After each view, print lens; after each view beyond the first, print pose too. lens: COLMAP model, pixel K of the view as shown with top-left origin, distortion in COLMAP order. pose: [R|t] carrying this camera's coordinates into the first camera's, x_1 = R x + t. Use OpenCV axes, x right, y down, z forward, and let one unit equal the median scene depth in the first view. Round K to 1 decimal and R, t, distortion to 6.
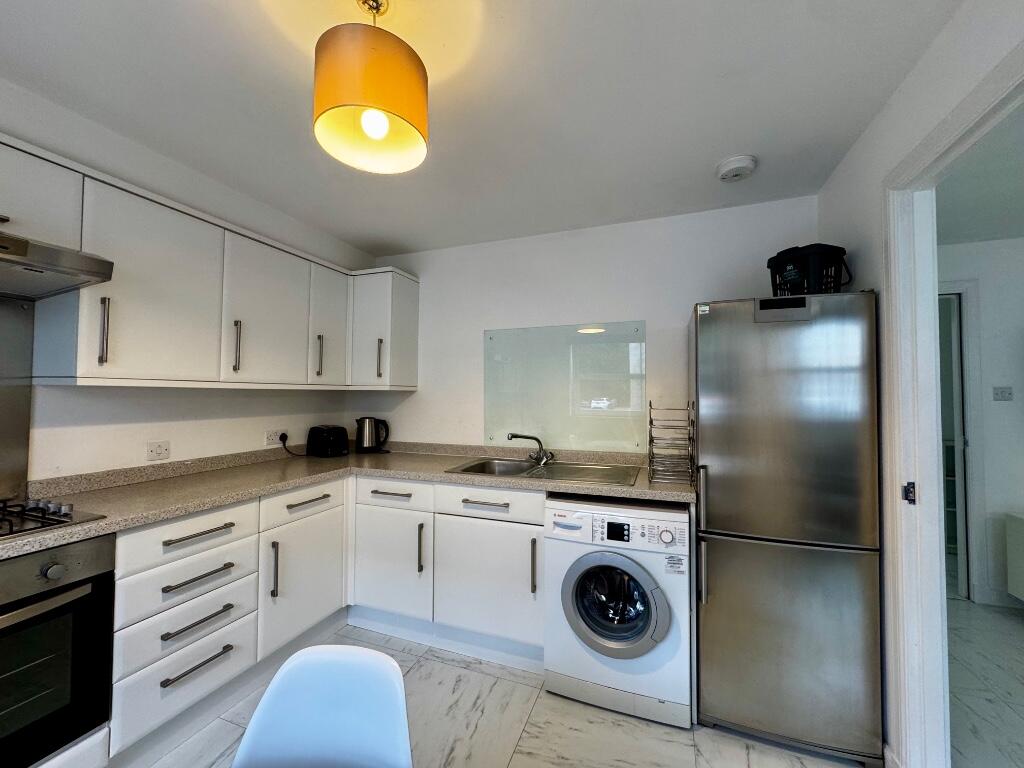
lens RADIAL K [[409.6, 0, 506.9], [0, 409.6, 383.1], [0, 0, 1]] dist [0.001125, 0.000649]
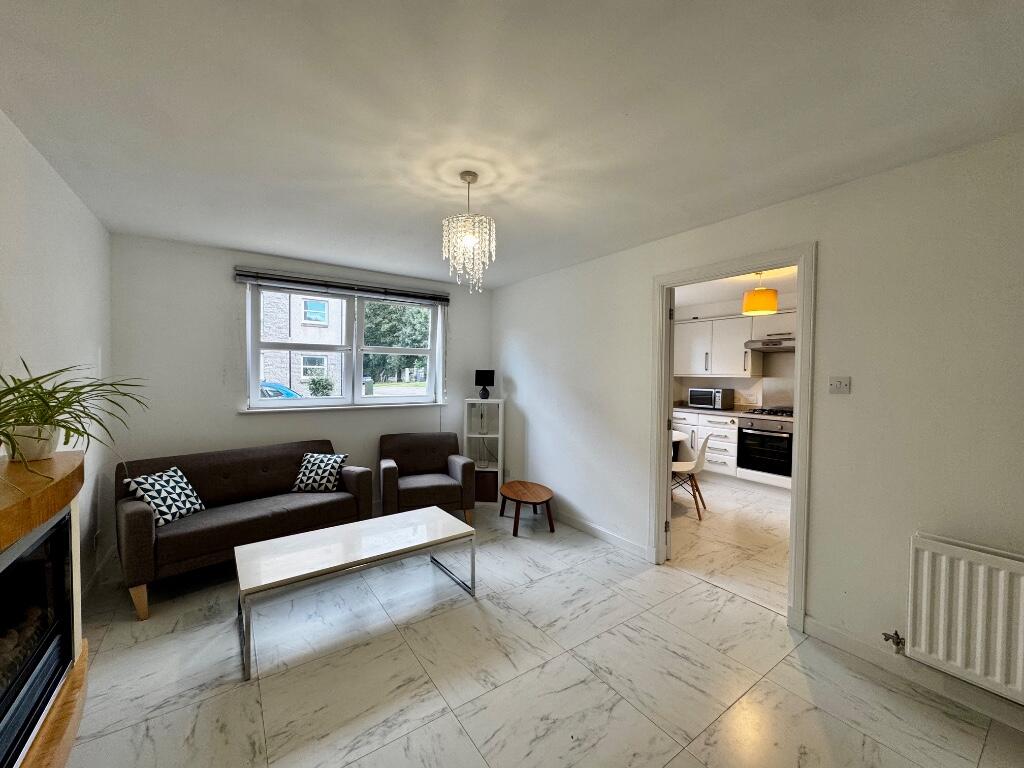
lens RADIAL K [[409.6, 0, 507.9], [0, 409.6, 379.9], [0, 0, 1]] dist [0.001125, 0.000649]
pose [[-0.570061, 0.007453, -0.821569, 1.839939], [0.007834, 0.999963, 0.003636, 0.013419], [0.821565, -0.004364, -0.570098, 1.333846]]
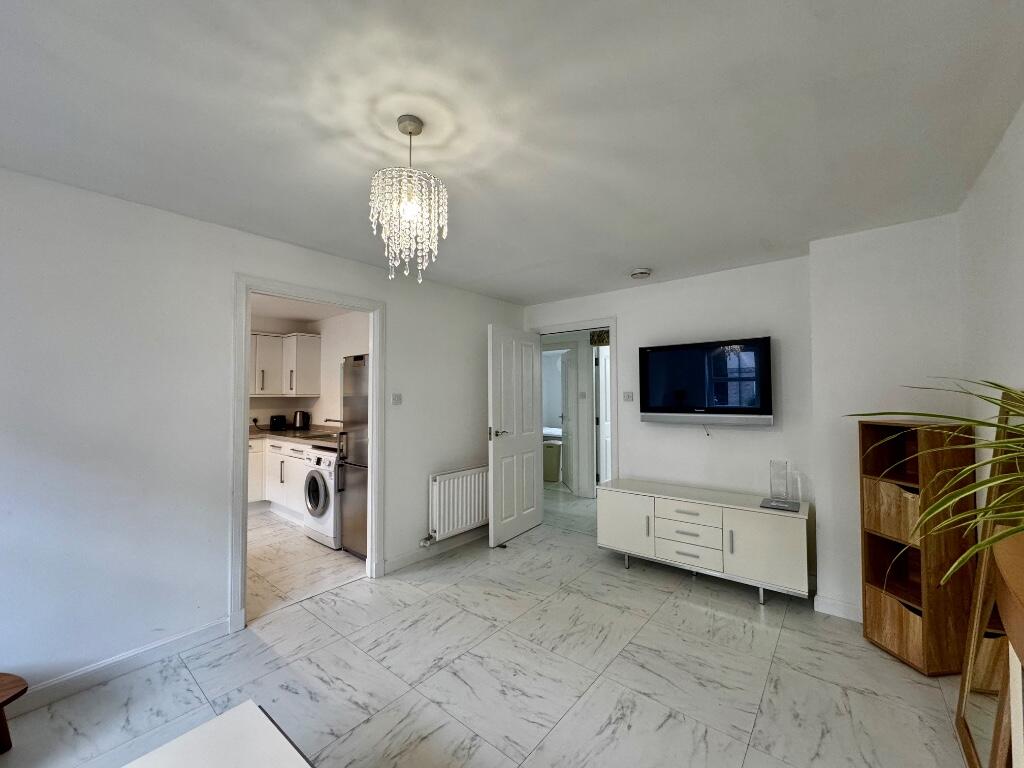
lens RADIAL K [[409.6, 0, 512.9], [0, 409.6, 381.2], [0, 0, 1]] dist [0.001125, 0.000649]
pose [[0.946030, -0.016252, -0.323672, 1.312651], [0.012867, 0.999838, -0.012594, -0.018172], [0.323824, 0.007750, 0.946086, -0.499776]]
